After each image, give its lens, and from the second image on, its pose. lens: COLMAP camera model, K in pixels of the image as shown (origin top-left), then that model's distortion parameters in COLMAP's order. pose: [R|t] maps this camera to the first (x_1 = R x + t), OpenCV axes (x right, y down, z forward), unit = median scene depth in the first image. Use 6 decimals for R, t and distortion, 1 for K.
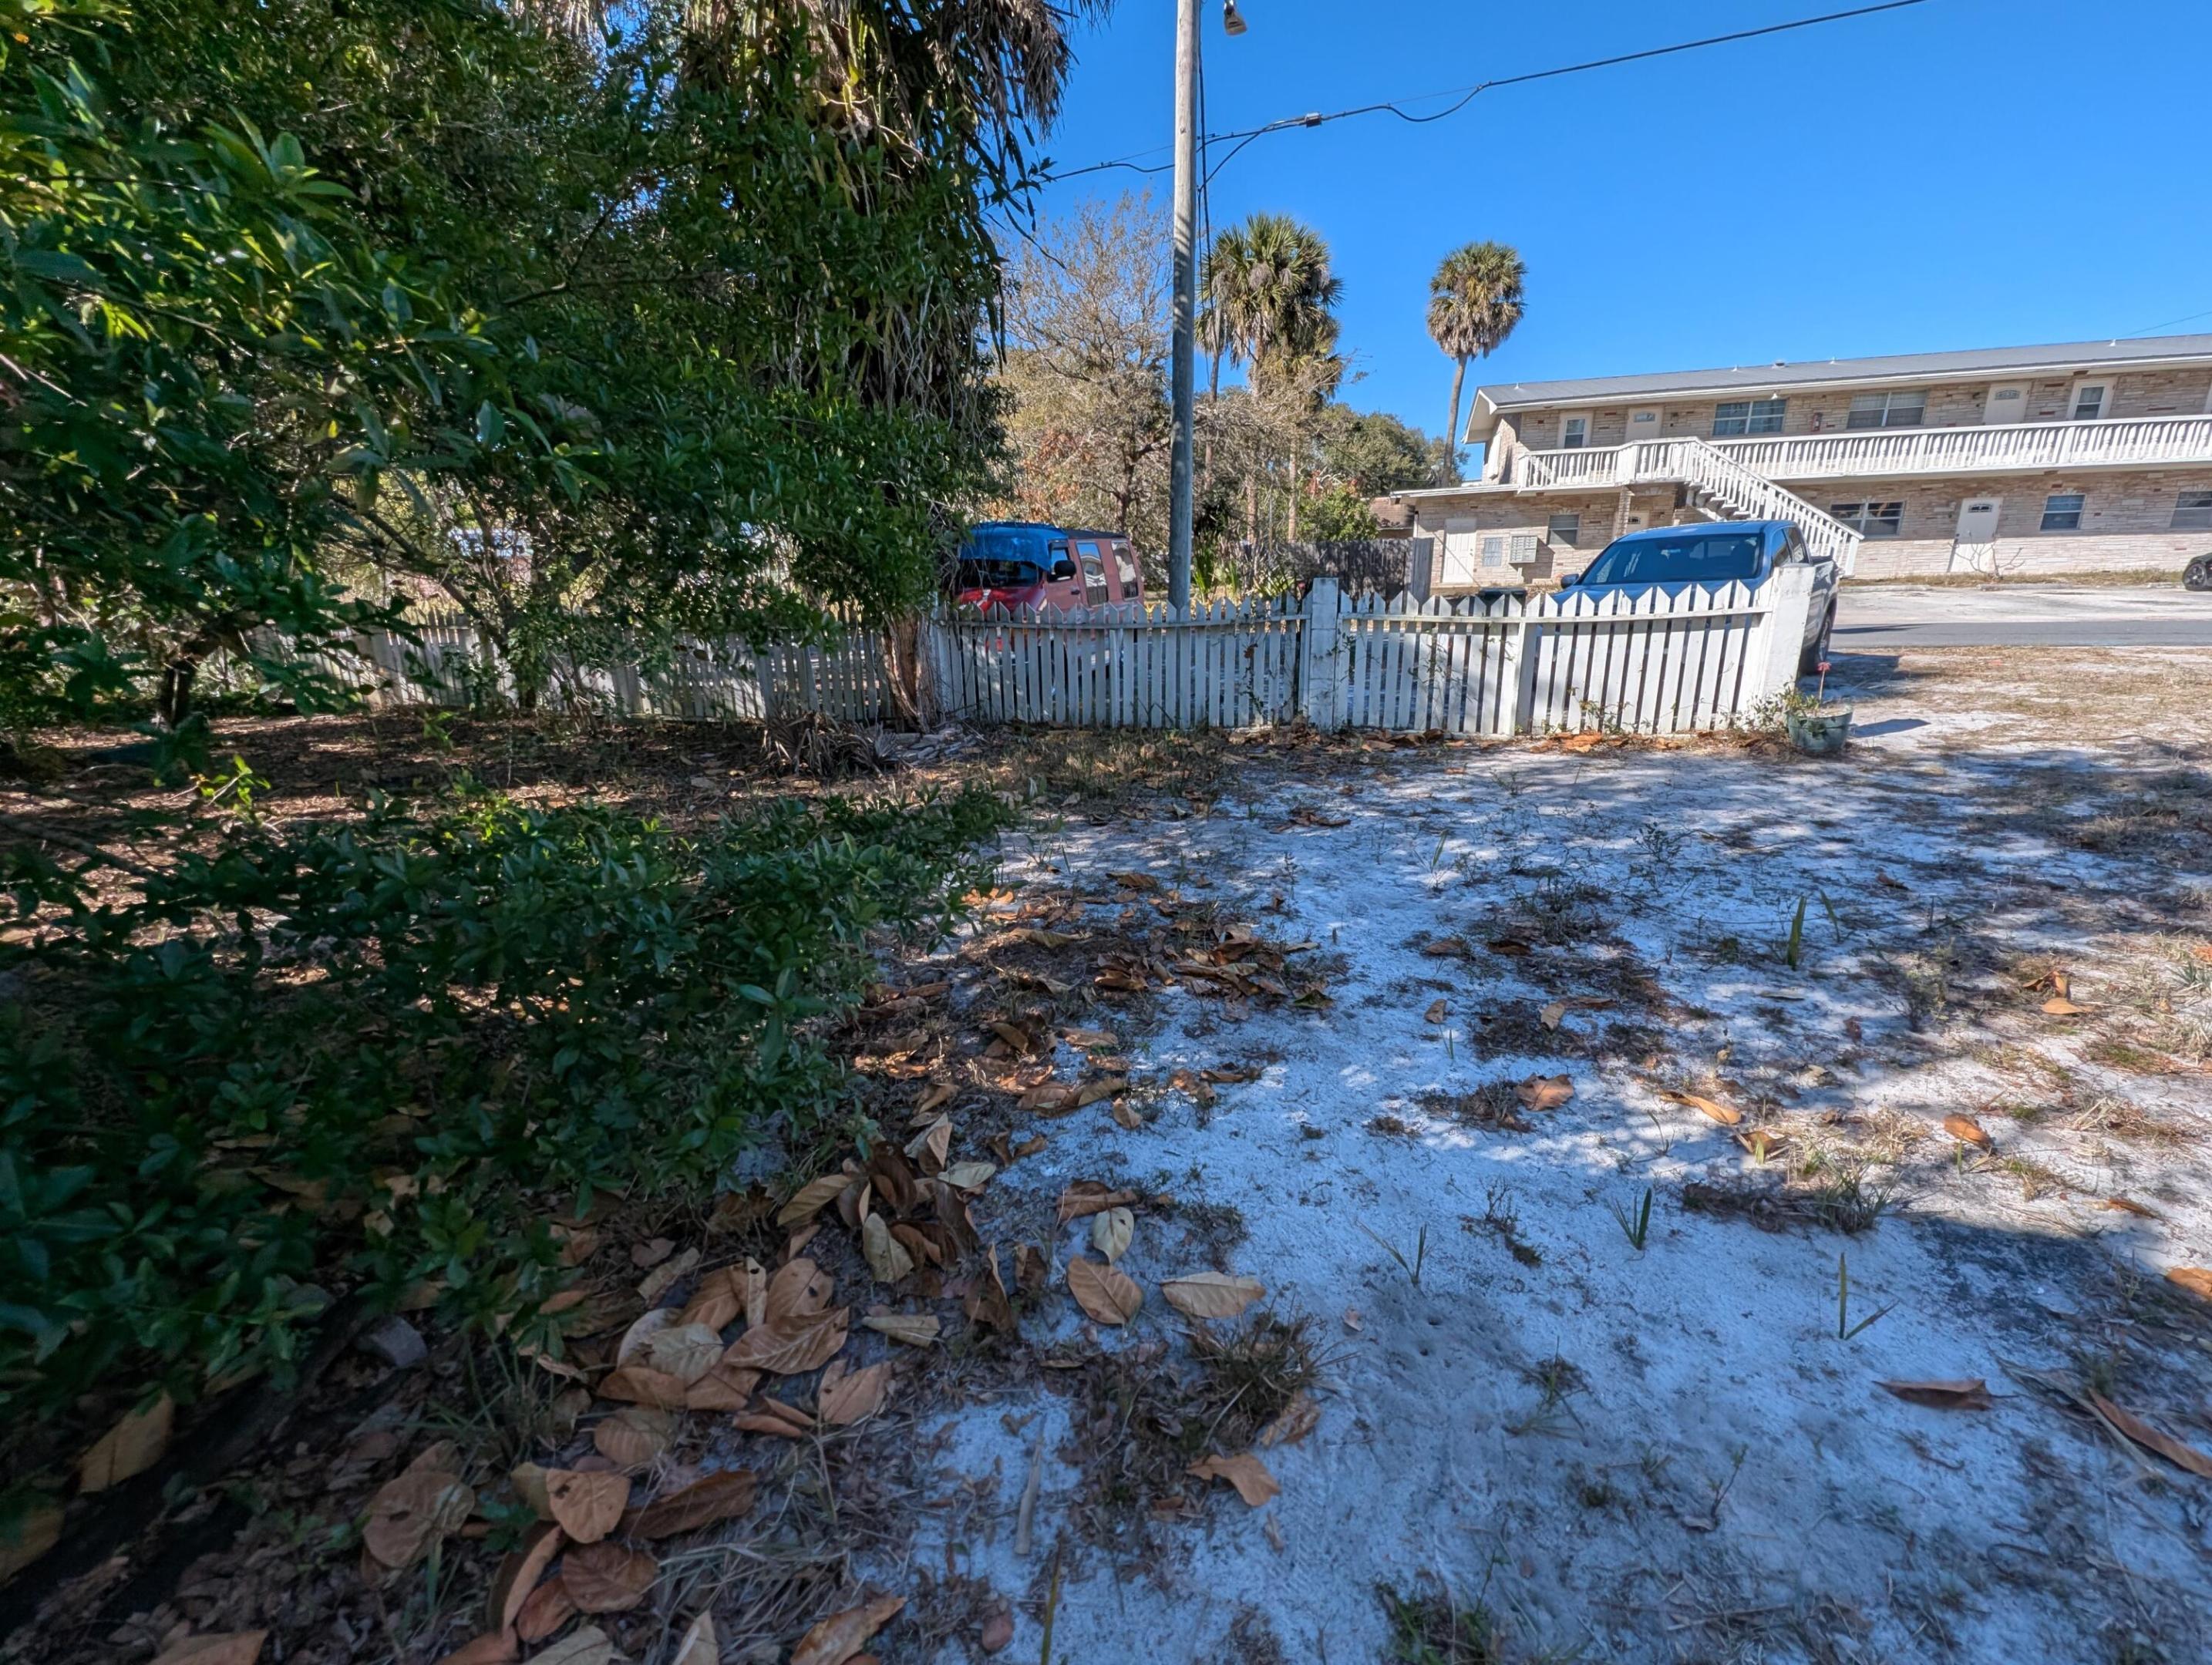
lens RADIAL K [[887.1, 0, 1107.9], [0, 887.1, 832.0], [0, 0, 1]] dist [-0.006924, -0.001063]
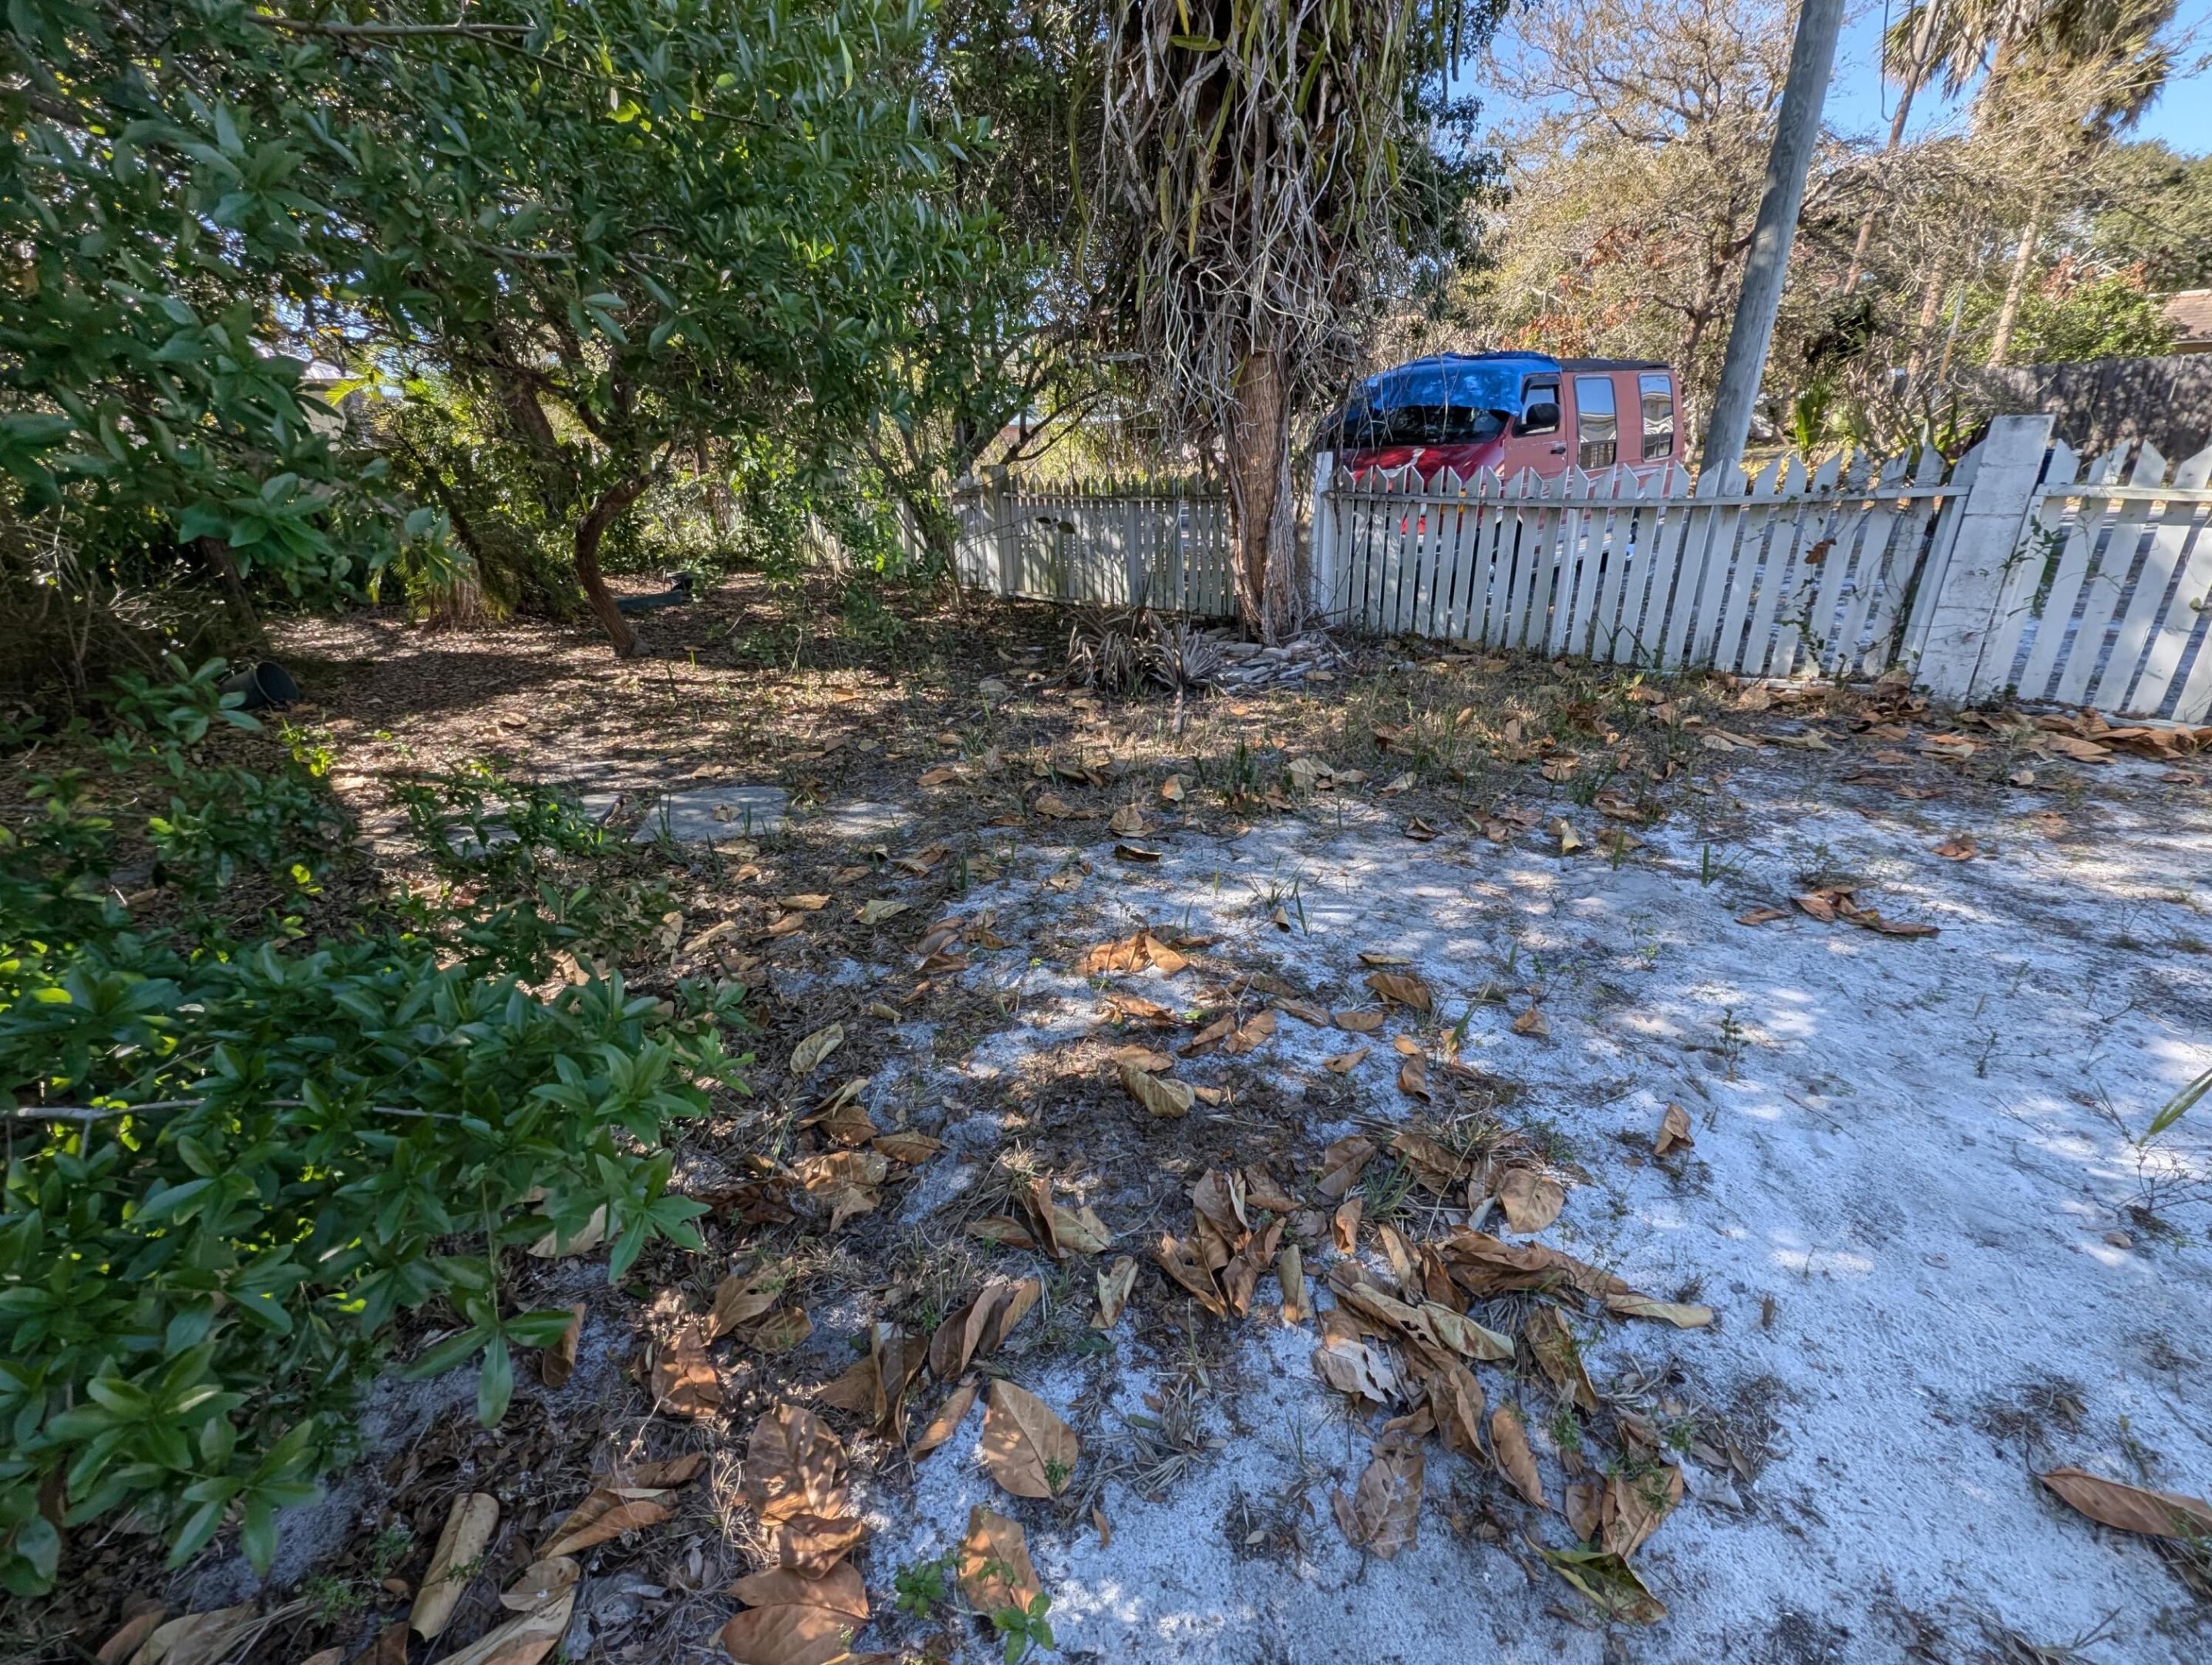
lens RADIAL K [[887.1, 0, 1107.3], [0, 887.1, 834.7], [0, 0, 1]] dist [-0.006924, -0.001063]
pose [[0.858760, 0.187759, -0.476737, 0.064760], [-0.119088, 0.978100, 0.170700, -0.059889], [0.498347, -0.089817, 0.862313, 0.228840]]
